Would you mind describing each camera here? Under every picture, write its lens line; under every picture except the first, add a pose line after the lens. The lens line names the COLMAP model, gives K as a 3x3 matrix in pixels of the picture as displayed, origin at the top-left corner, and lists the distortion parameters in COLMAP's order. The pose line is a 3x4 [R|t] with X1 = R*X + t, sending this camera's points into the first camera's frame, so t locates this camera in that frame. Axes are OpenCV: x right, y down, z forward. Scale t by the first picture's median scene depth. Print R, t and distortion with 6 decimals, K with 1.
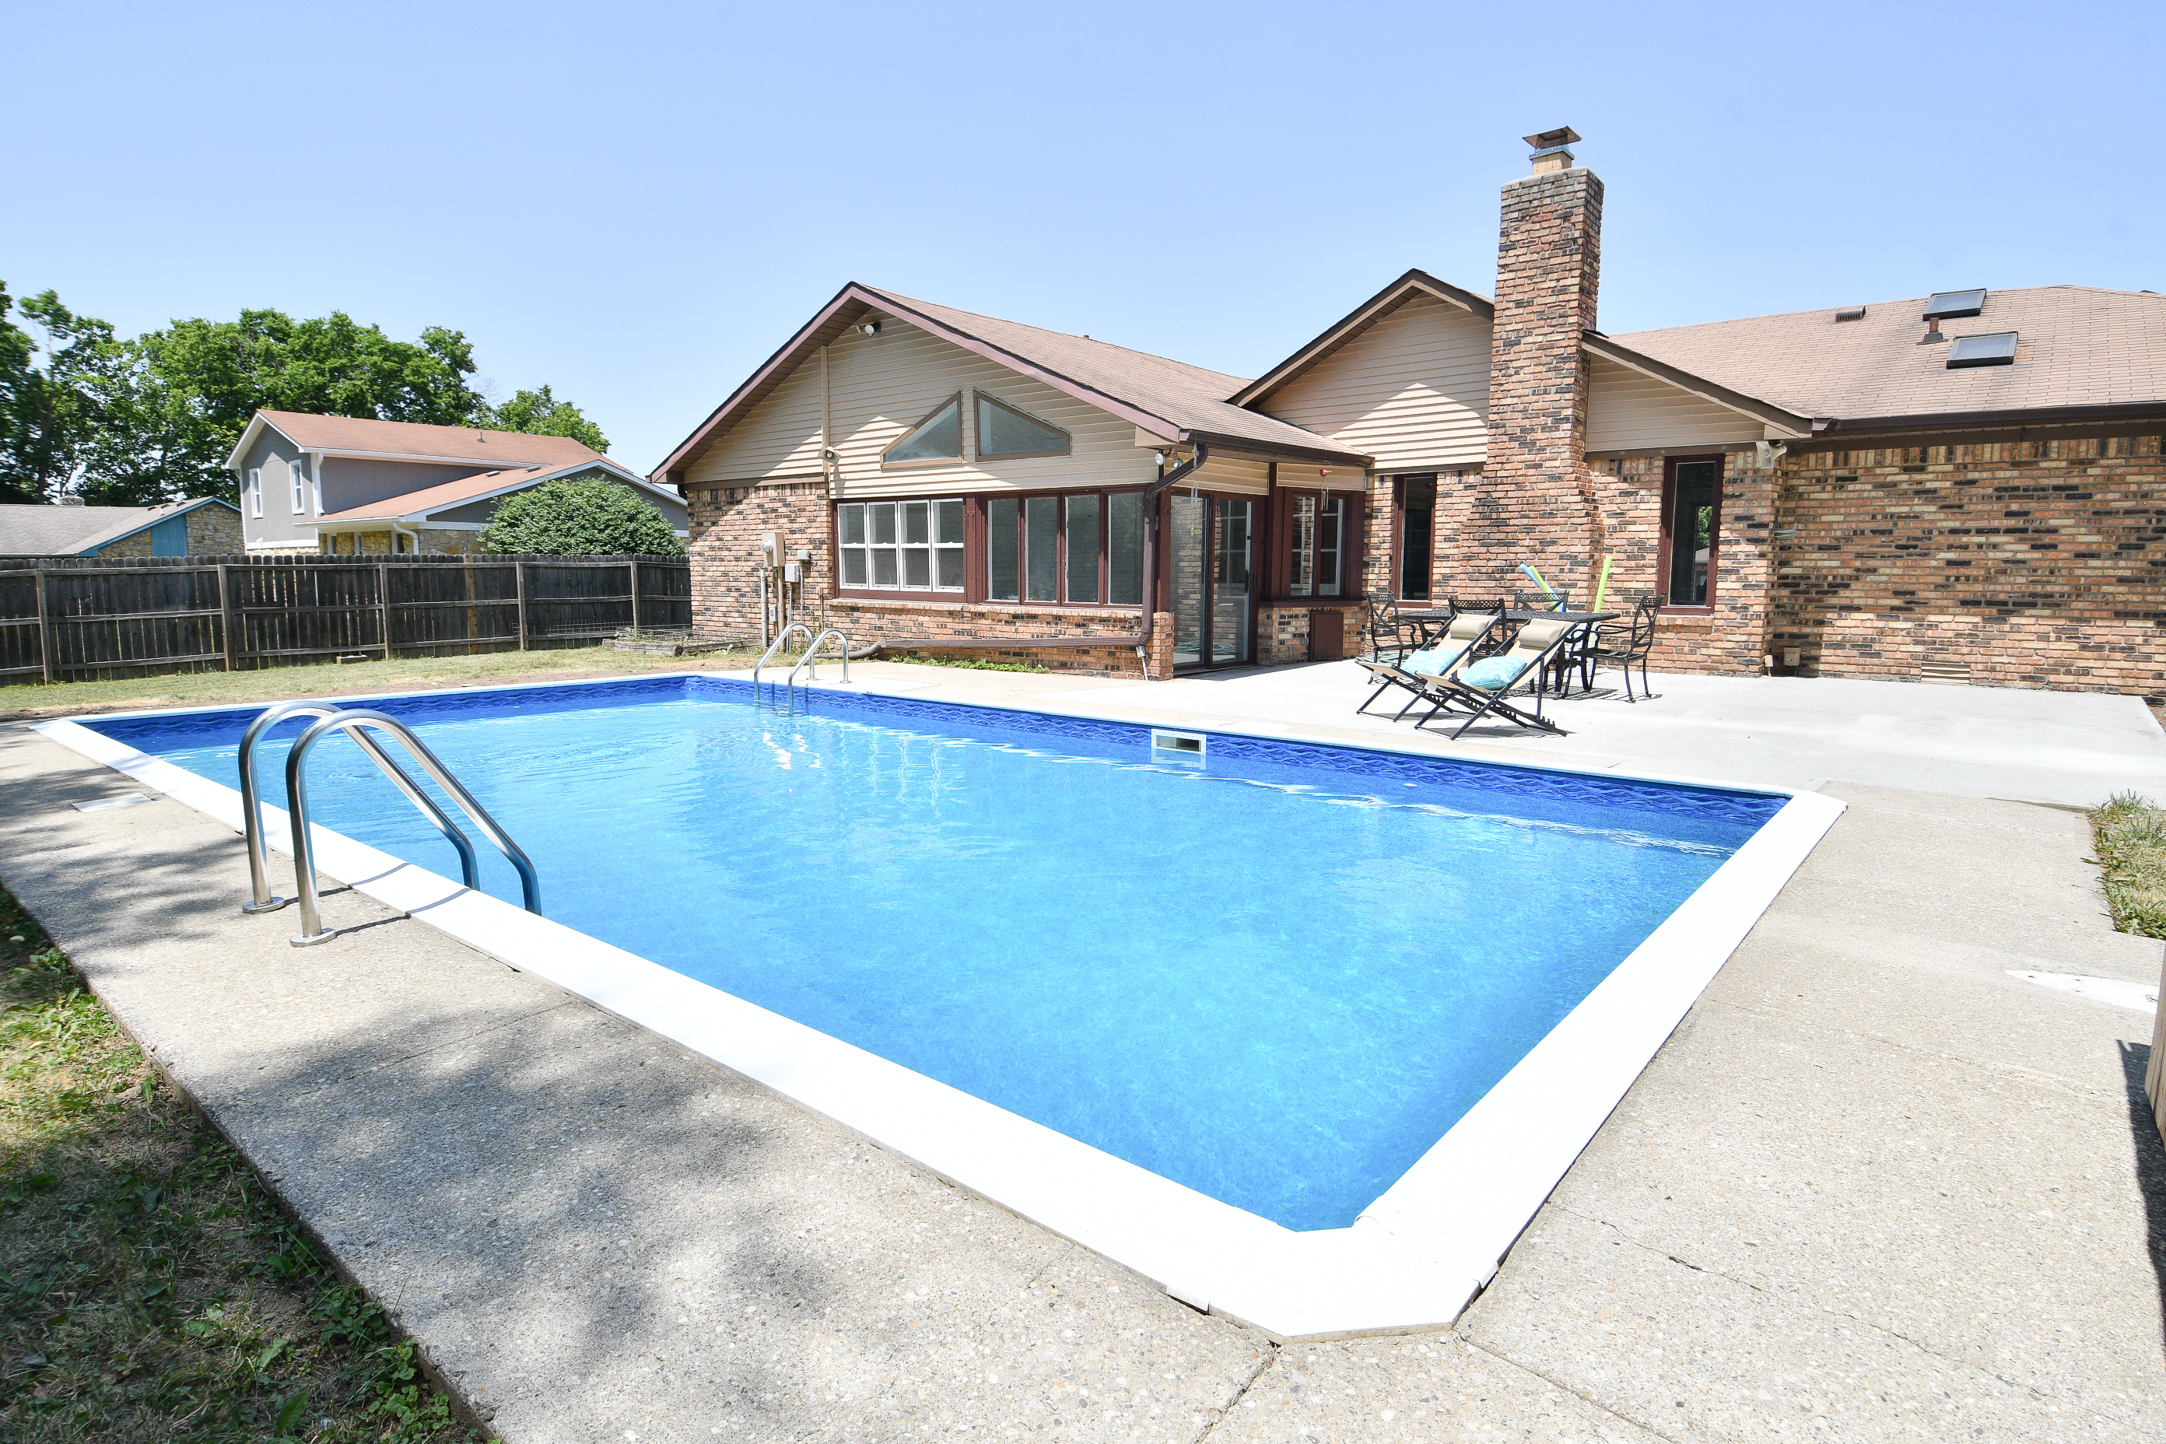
lens RADIAL K [[1141.5, 0, 1080.2], [0, 1141.5, 719.8], [0, 0, 1]] dist [0.007837, 0.000486]
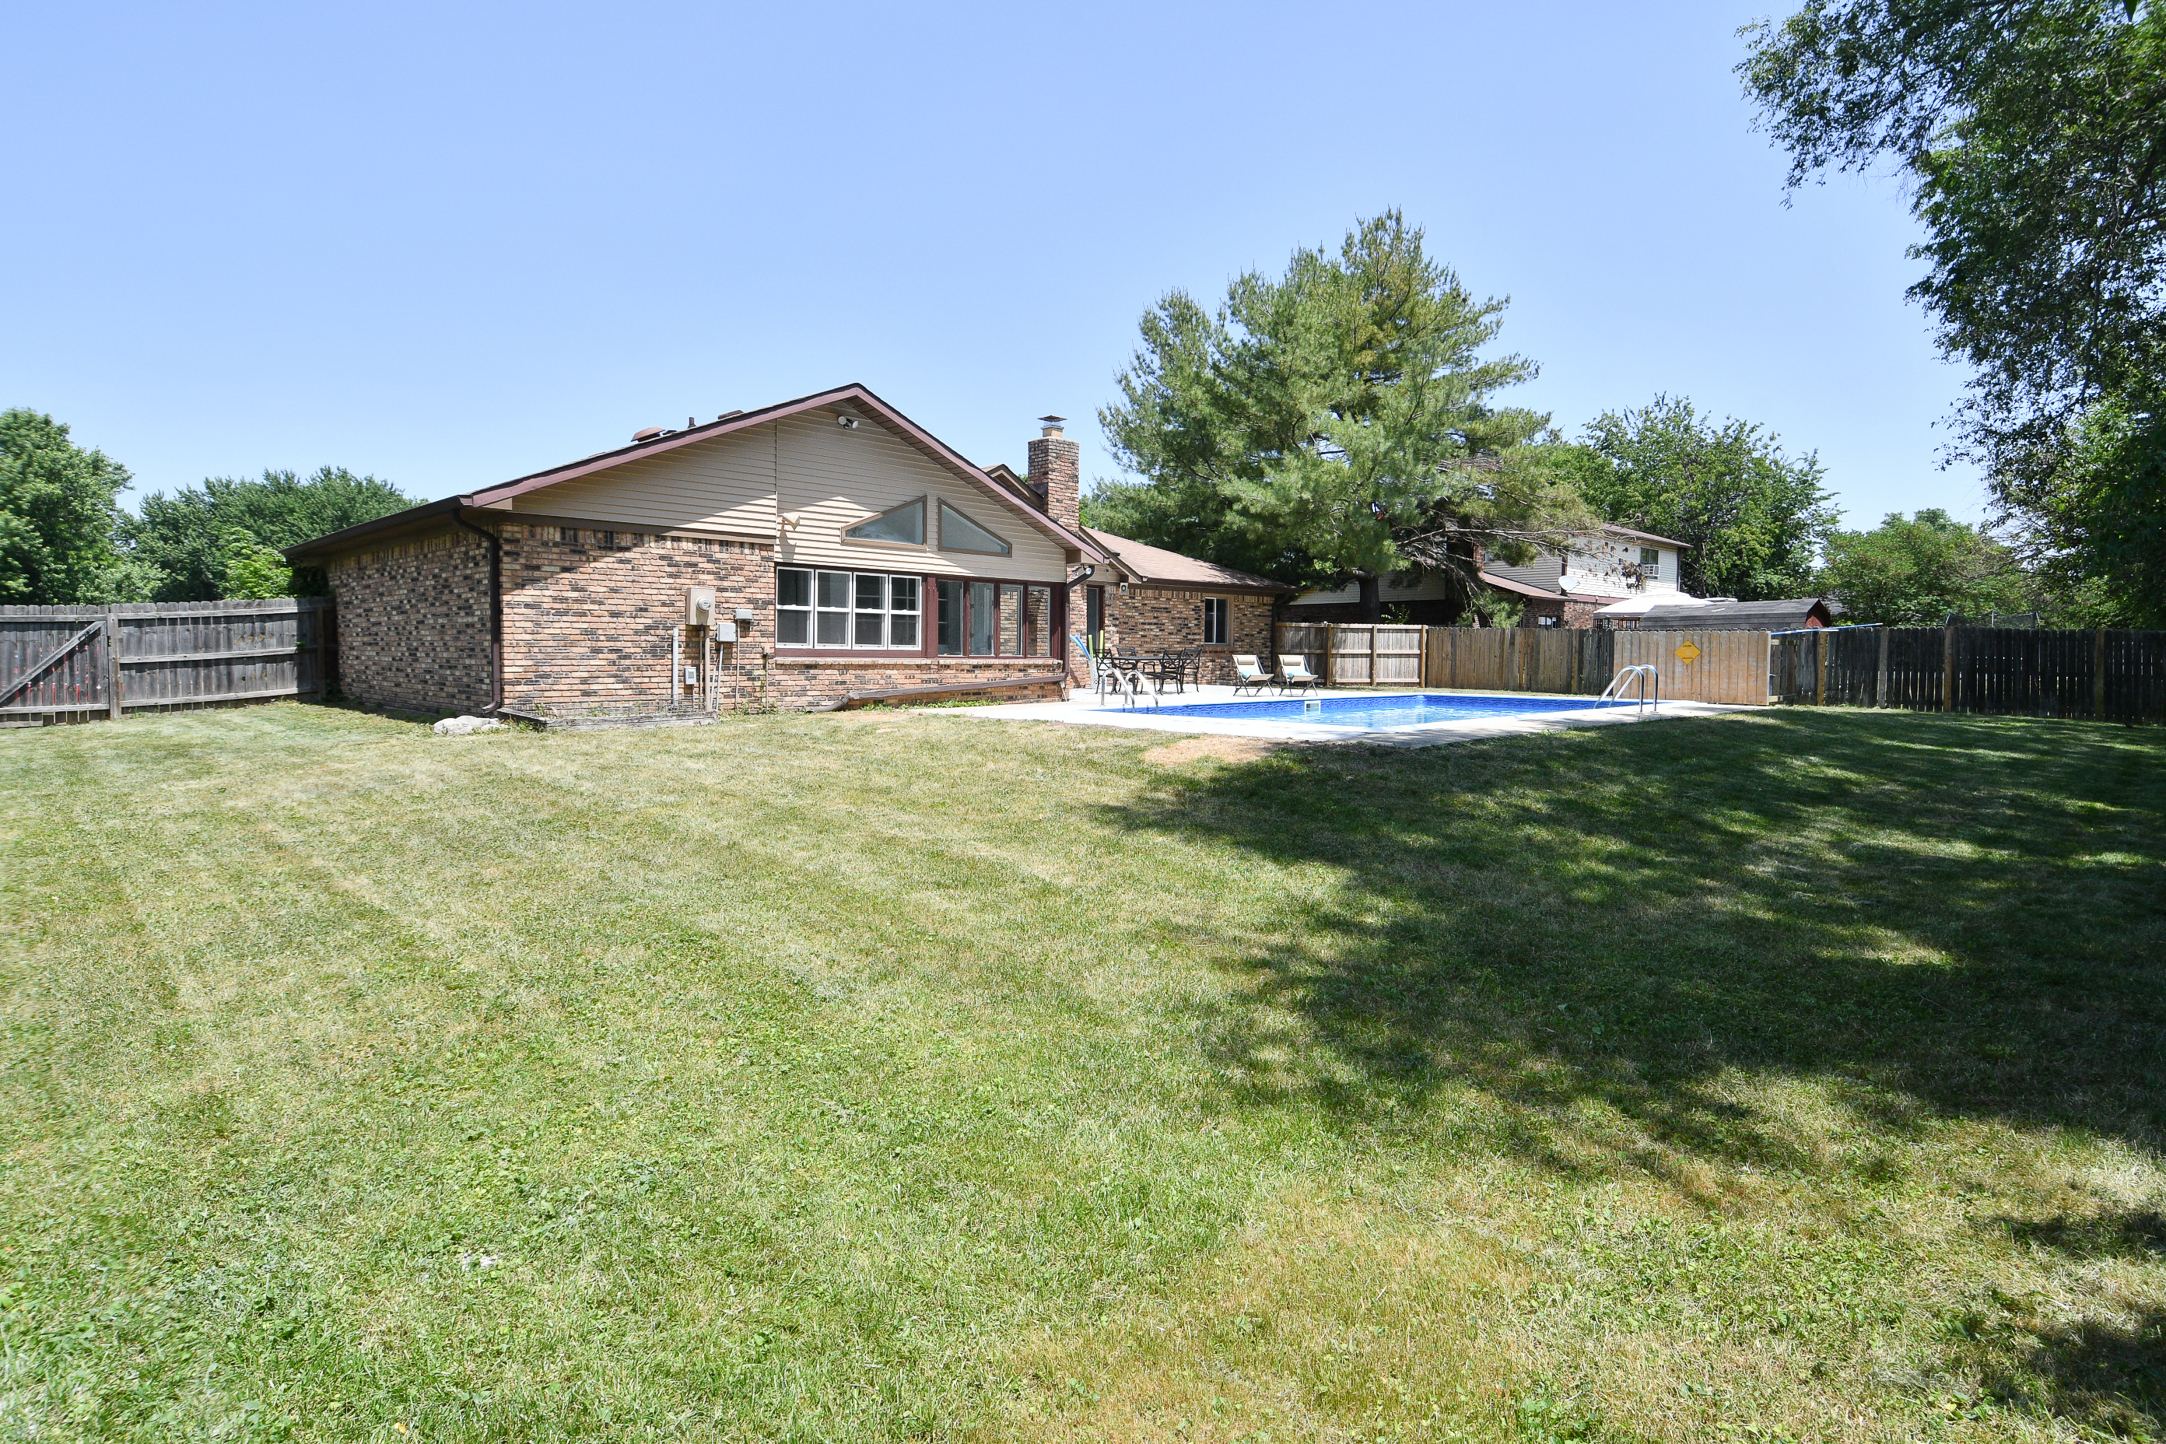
lens RADIAL K [[1141.5, 0, 1080.2], [0, 1141.5, 719.4], [0, 0, 1]] dist [0.007837, 0.000486]
pose [[0.086023, -0.066668, 0.994060, -1.292279], [0.118783, 0.991328, 0.056206, -0.081263], [-0.989187, 0.113242, 0.093196, 0.680142]]
